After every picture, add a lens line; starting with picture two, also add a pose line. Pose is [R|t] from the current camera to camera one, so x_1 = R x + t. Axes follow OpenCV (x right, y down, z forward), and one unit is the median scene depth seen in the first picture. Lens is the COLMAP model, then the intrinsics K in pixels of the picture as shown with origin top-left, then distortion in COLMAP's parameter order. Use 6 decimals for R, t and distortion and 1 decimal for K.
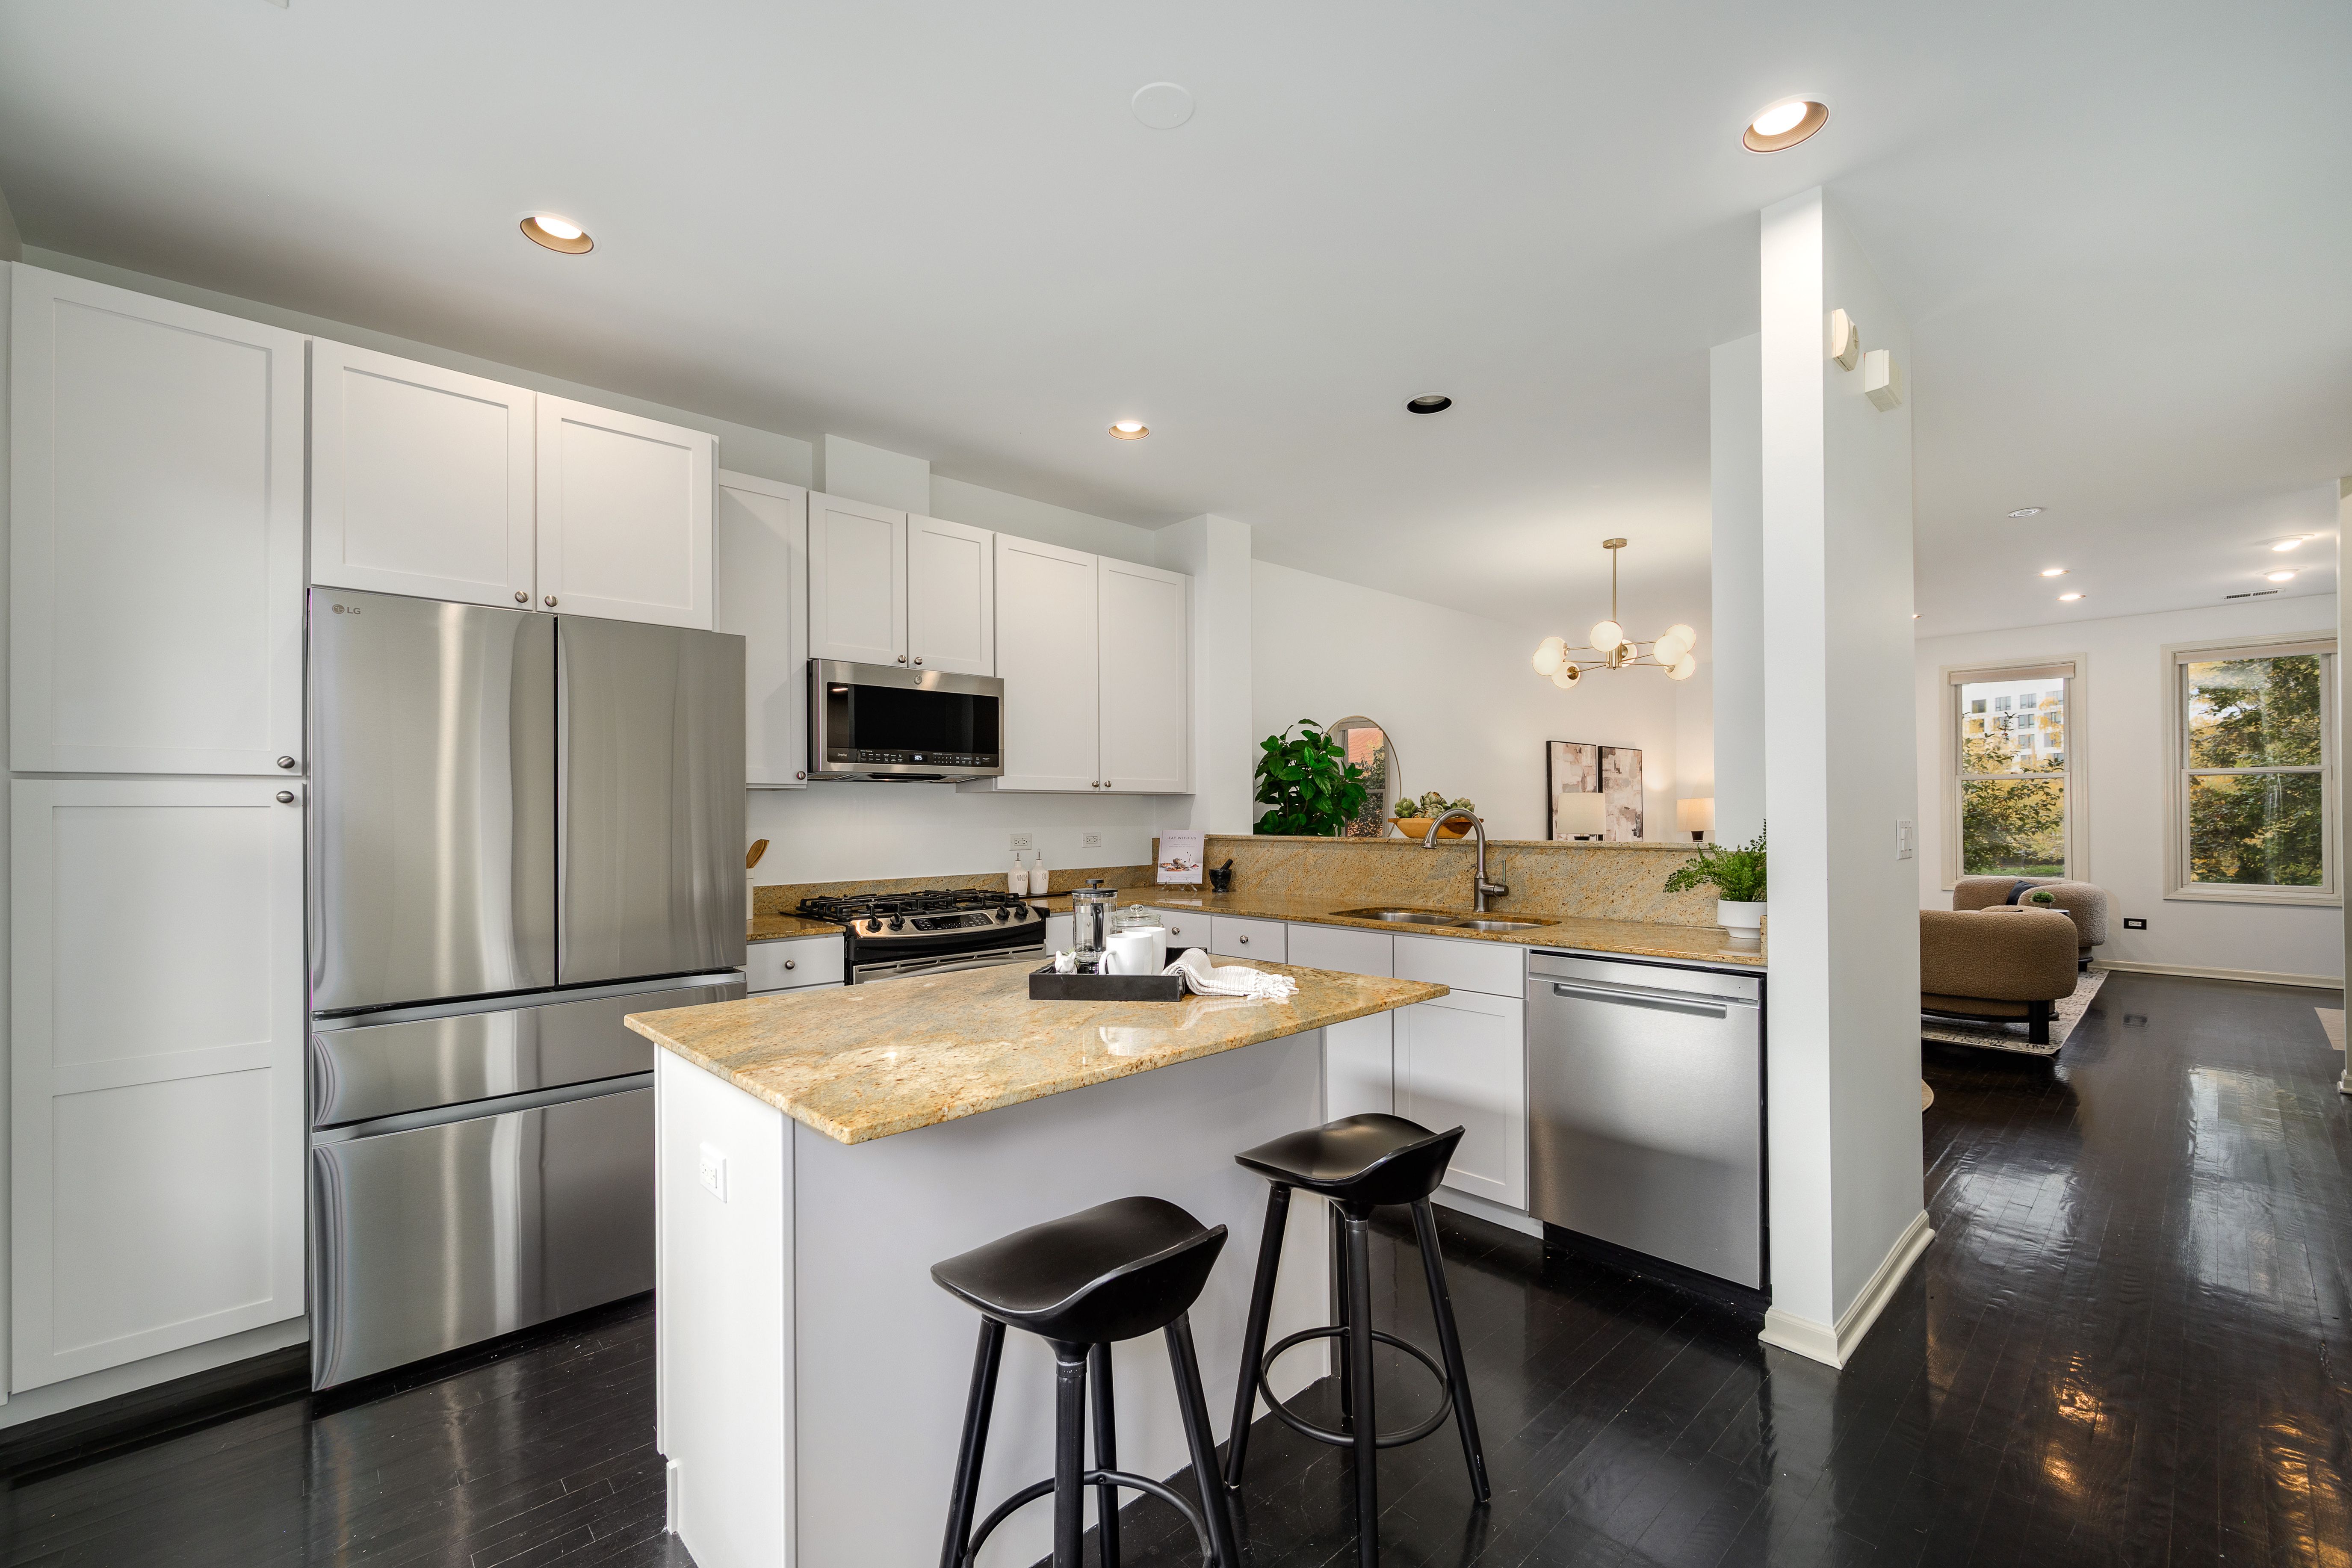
lens RADIAL K [[983.1, 0, 1167.4], [0, 983.1, 806.6], [0, 0, 1]] dist [0.000112, -0.000018]
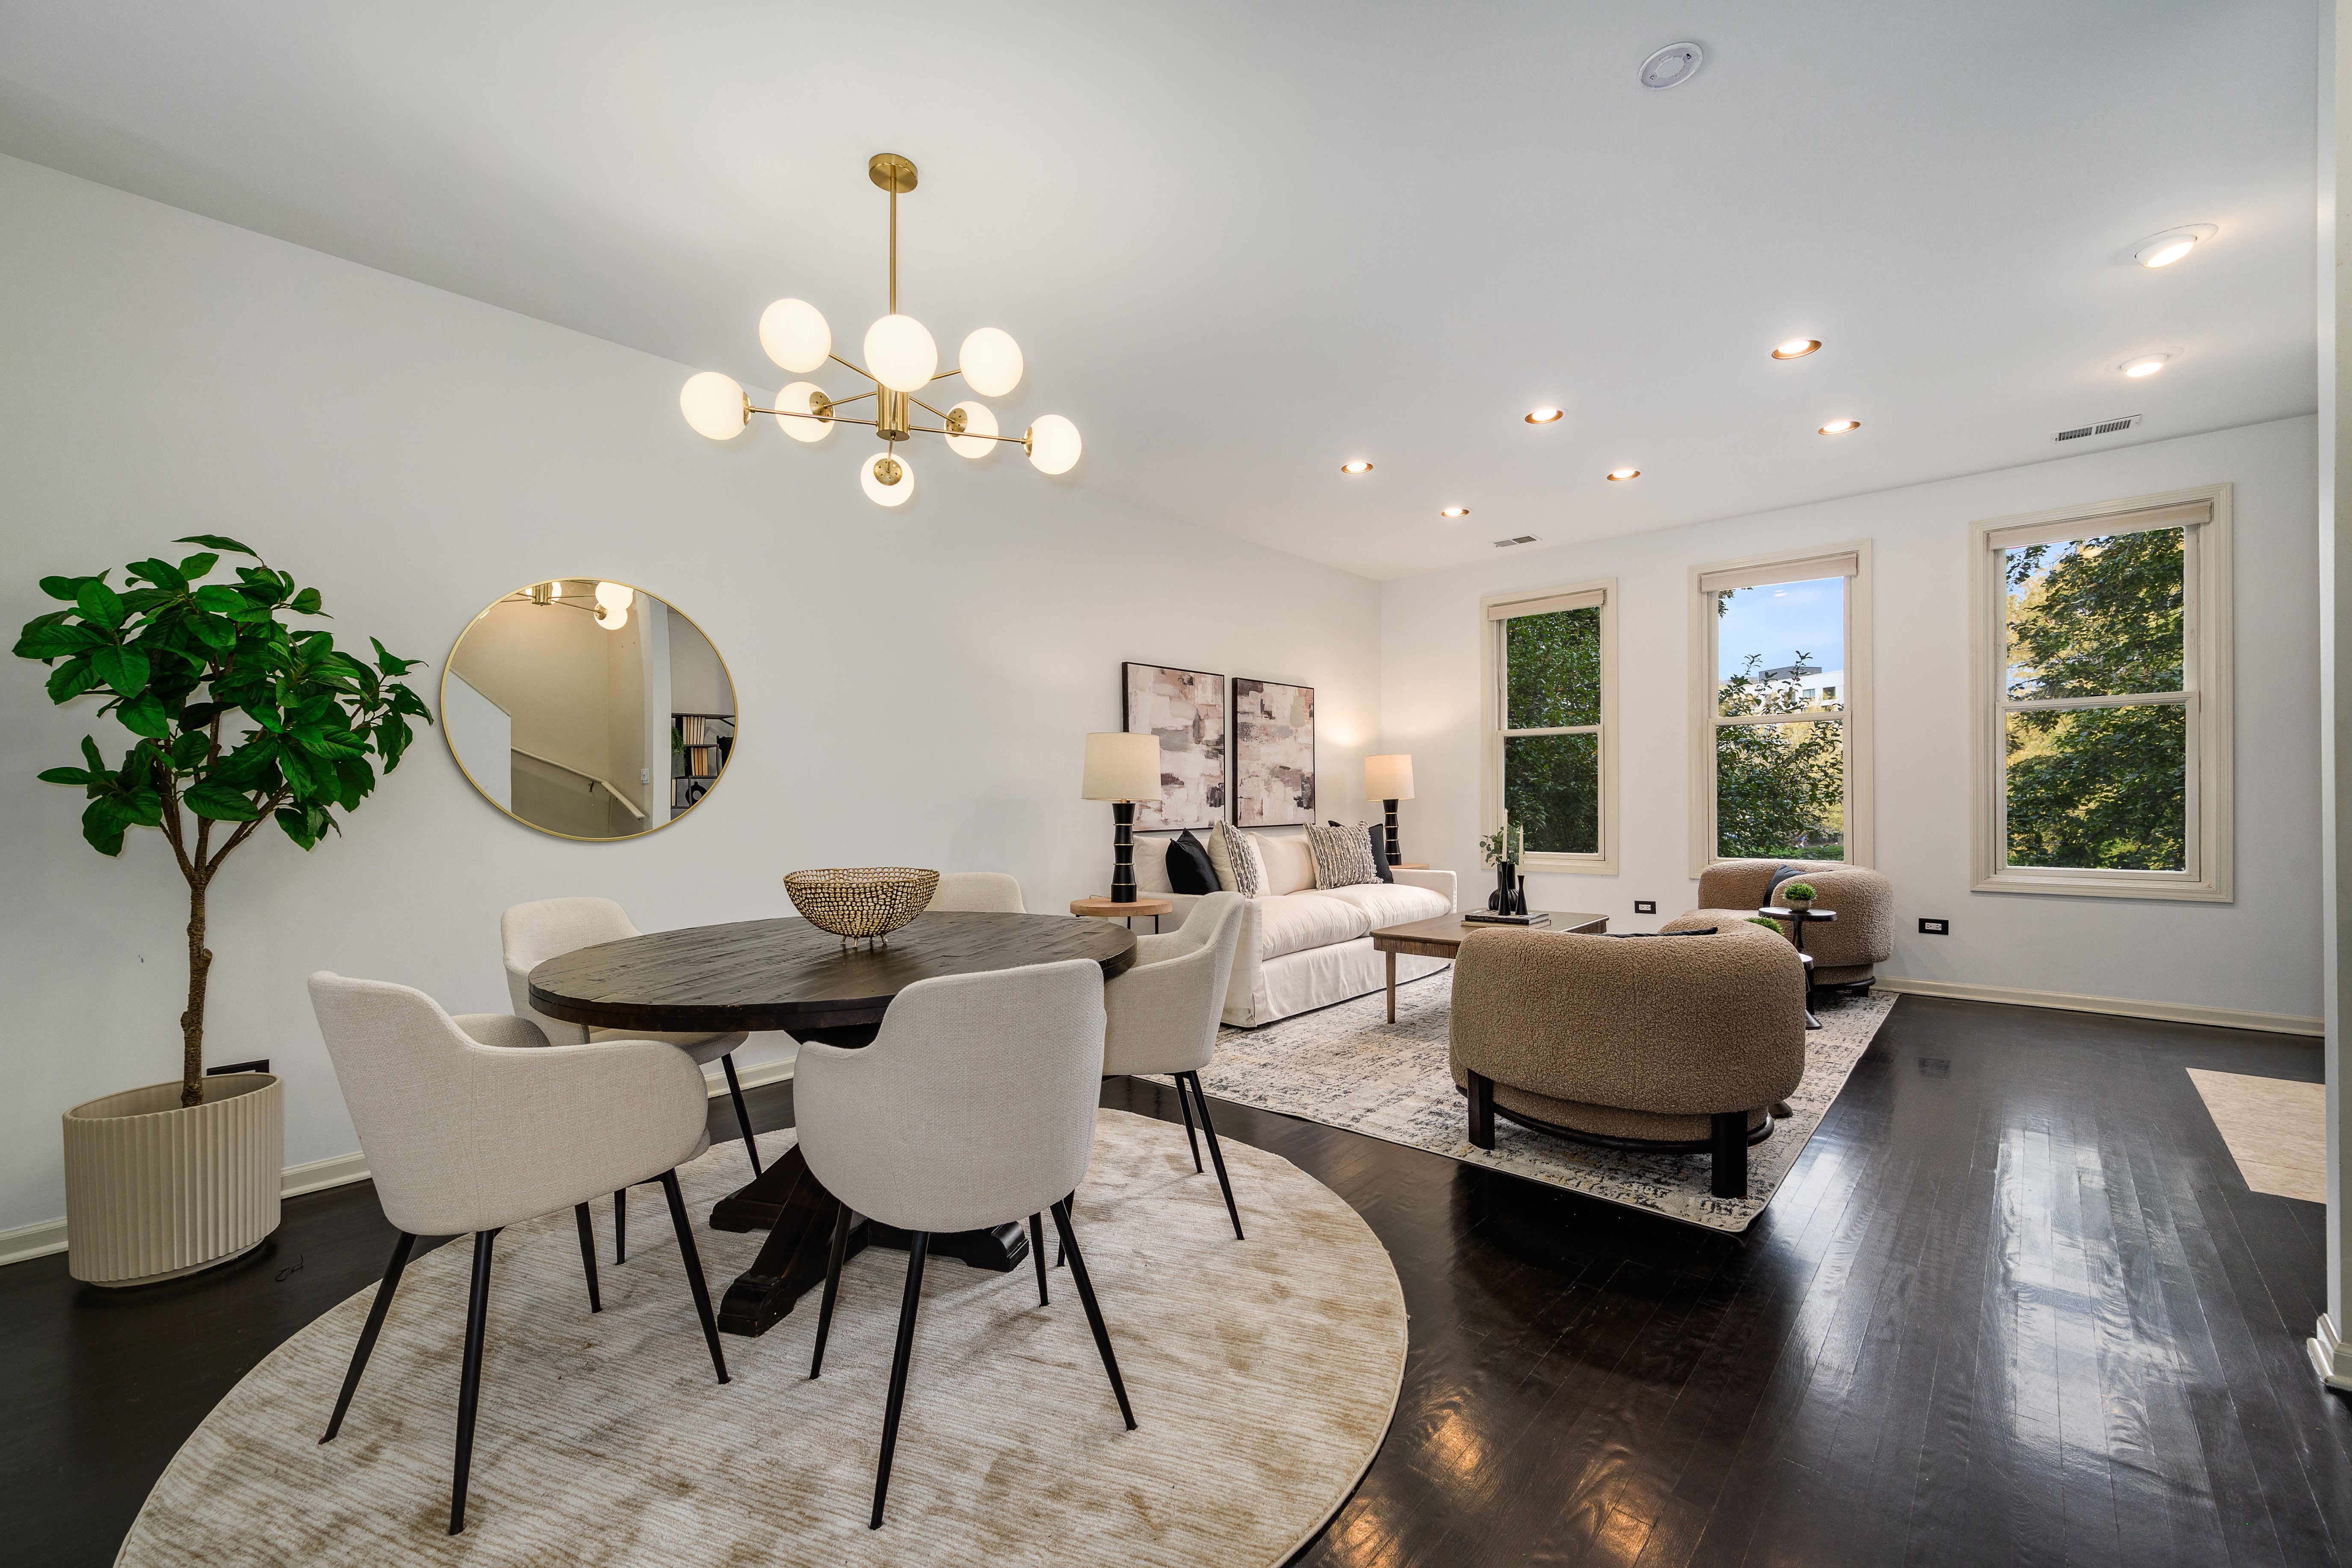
lens RADIAL K [[964.0, 0, 1173.0], [0, 964.0, 801.1], [0, 0, 1]] dist [-0.000569, 0.000210]
pose [[0.995931, -0.004269, 0.090014, 0.405036], [0.003362, 0.999942, 0.010223, 0.022790], [-0.090052, -0.009878, 0.995888, 0.387315]]
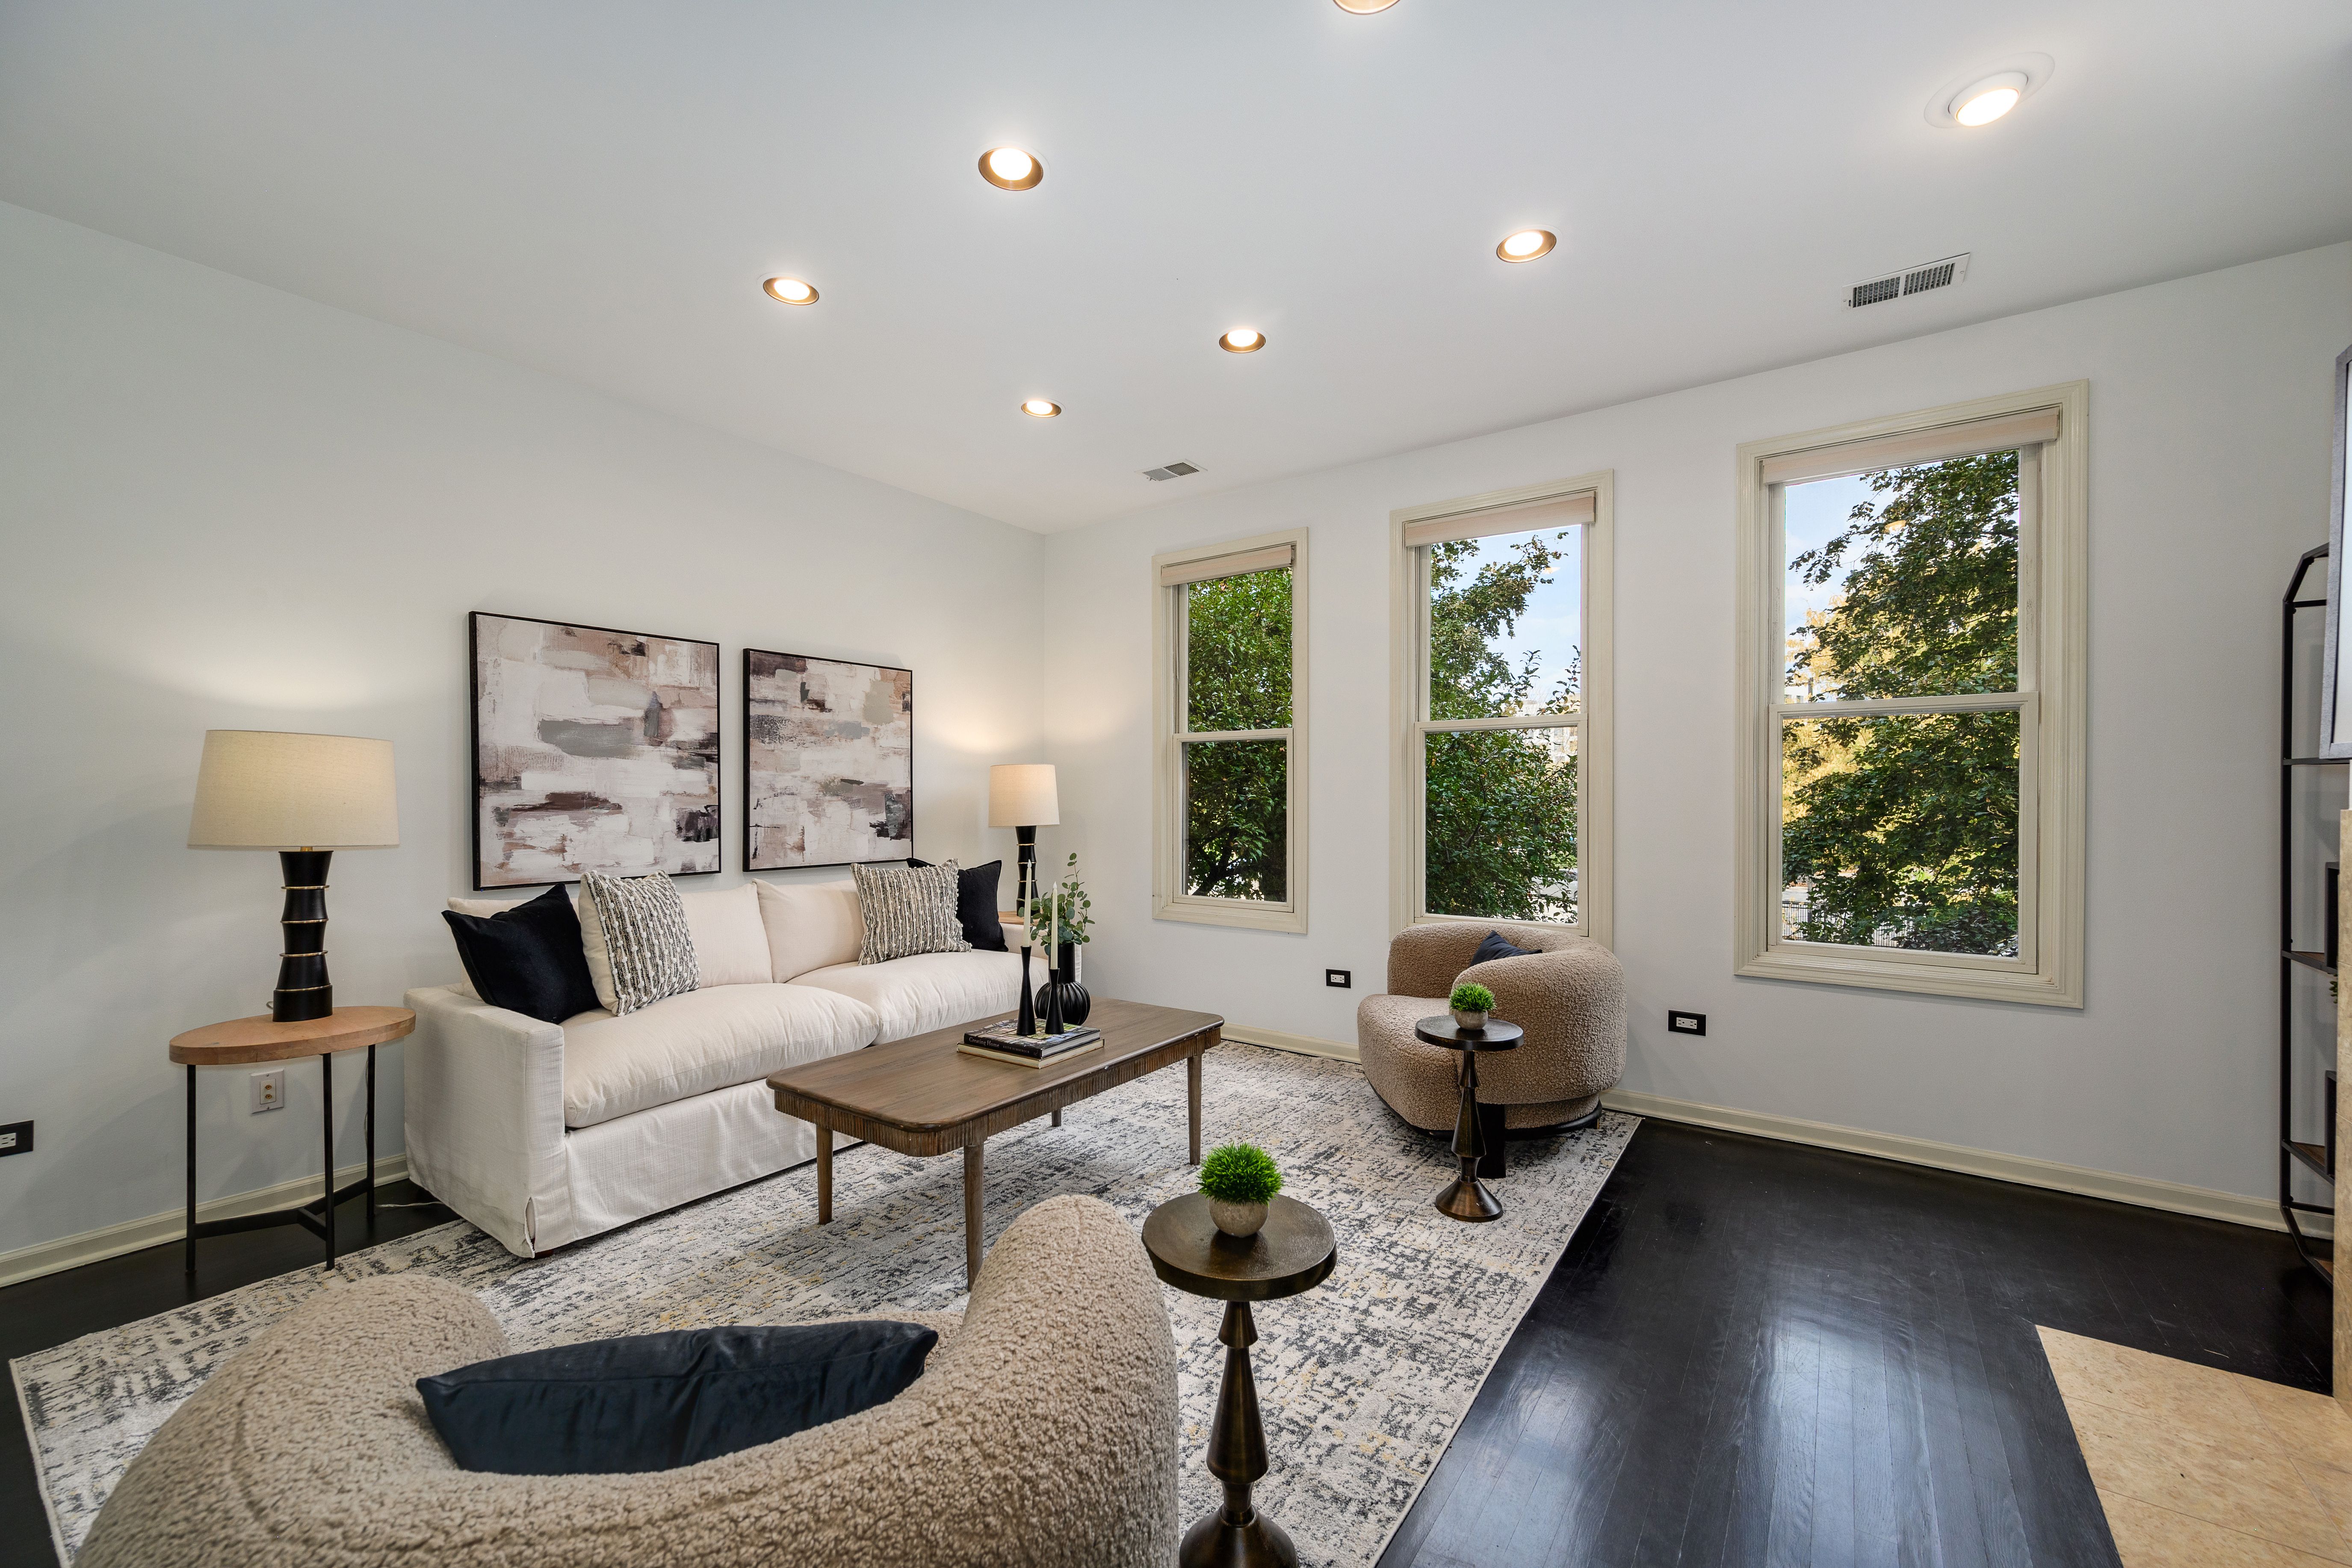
lens RADIAL K [[938.4, 0, 1186.0], [0, 938.4, 802.5], [0, 0, 1]] dist [0.000109, 0.000276]
pose [[0.978136, 0.003982, 0.207926, 0.670240], [-0.006821, 0.999893, 0.012939, 0.005779], [-0.207852, -0.014074, 0.978059, 0.622252]]
